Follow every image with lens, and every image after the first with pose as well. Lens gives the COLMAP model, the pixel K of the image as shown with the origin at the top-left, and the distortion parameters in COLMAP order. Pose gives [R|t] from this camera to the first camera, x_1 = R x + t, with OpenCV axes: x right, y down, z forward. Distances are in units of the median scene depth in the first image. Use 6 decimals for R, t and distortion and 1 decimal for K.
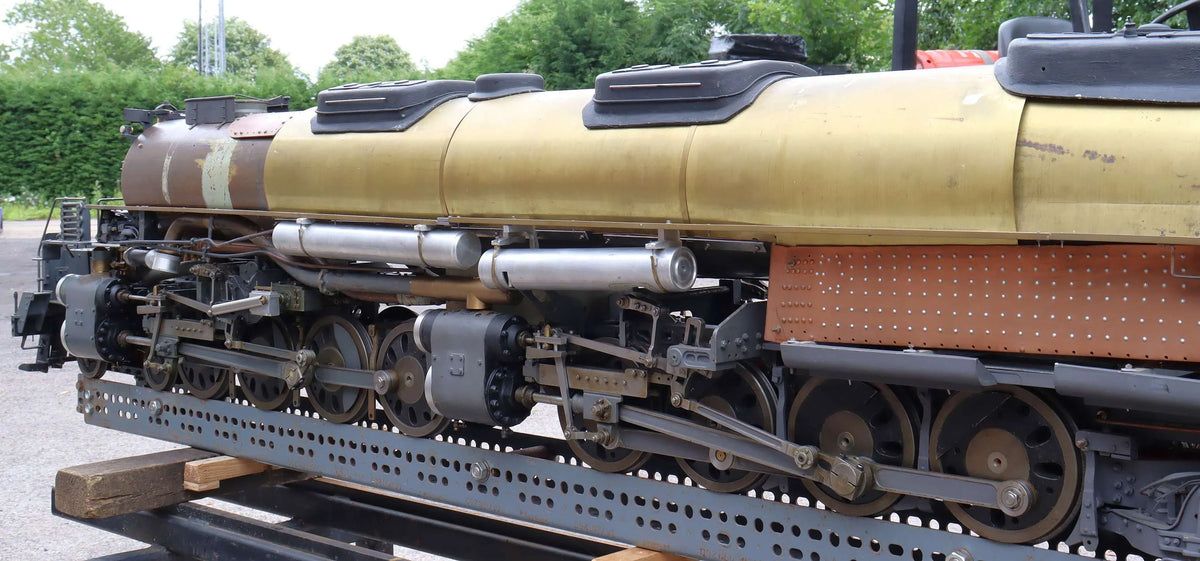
lens RADIAL K [[1445.1, 0, 600.0], [0, 1445.1, 272.8], [0, 0, 1]] dist [0.011944, 0.000000]
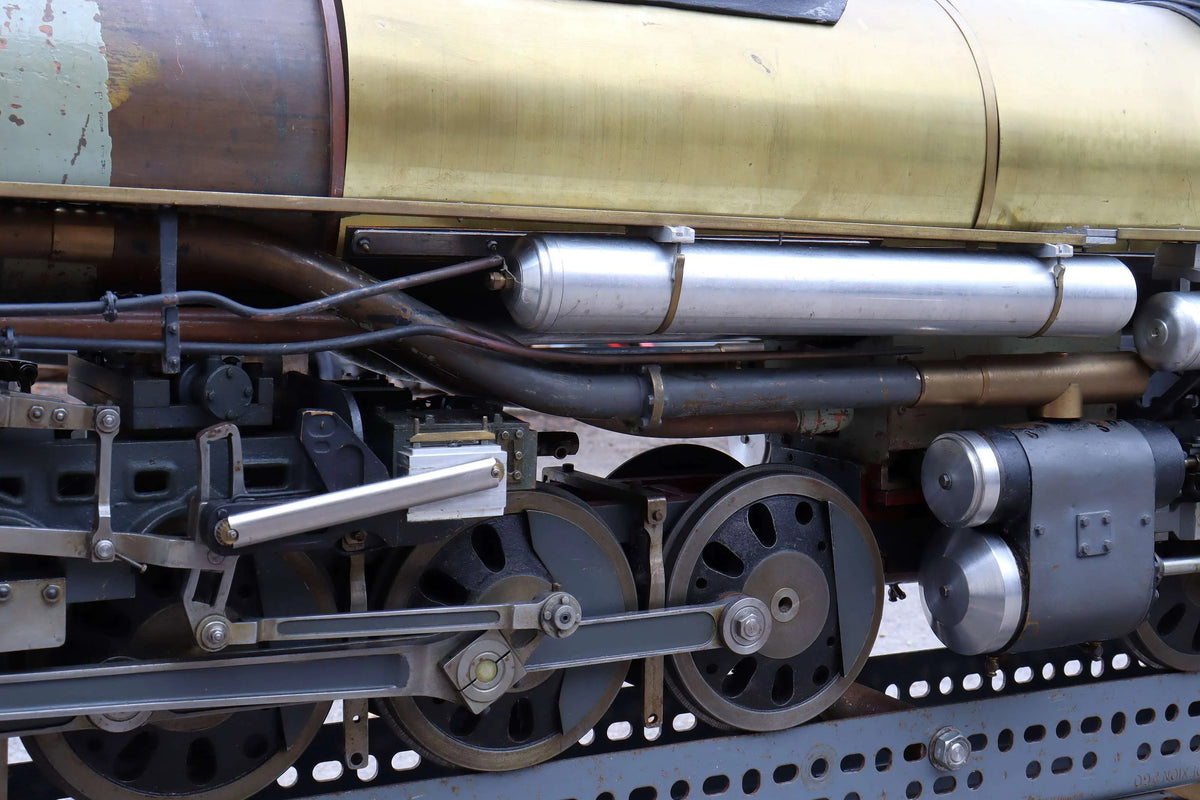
lens RADIAL K [[1581.5, 0, 601.3], [0, 1581.5, 397.5], [0, 0, 1]] dist [0.013659, 0.000000]
pose [[0.344585, -0.084301, 0.934962, -0.536329], [0.034071, 0.996427, 0.077286, -0.024399], [-0.938137, 0.005223, 0.346226, 0.804549]]
